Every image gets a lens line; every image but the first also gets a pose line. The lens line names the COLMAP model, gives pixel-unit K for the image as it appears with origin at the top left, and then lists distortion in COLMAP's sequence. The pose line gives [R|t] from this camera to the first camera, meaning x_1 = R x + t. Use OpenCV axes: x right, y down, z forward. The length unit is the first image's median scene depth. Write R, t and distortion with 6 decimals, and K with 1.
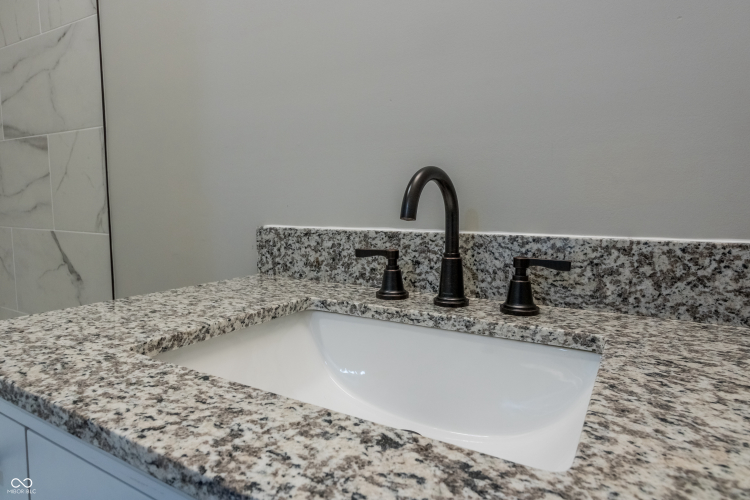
lens RADIAL K [[440.9, 0, 375.1], [0, 440.9, 248.1], [0, 0, 1]] dist [-0.010541, 0.001463]
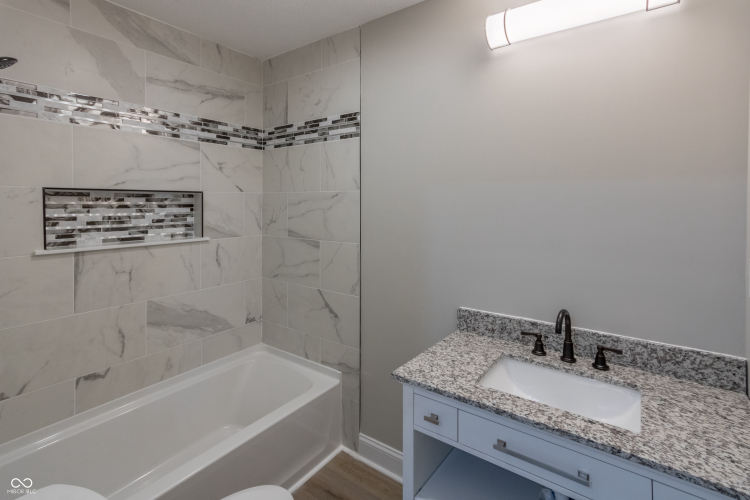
lens RADIAL K [[355.9, 0, 371.6], [0, 355.9, 207.5], [0, 0, 1]] dist [0.009509, 0.001441]
pose [[0.994773, -0.001629, -0.102101, -0.804601], [-0.007638, 0.995885, -0.090306, -0.600435], [0.101828, 0.090614, 0.990666, -1.315933]]
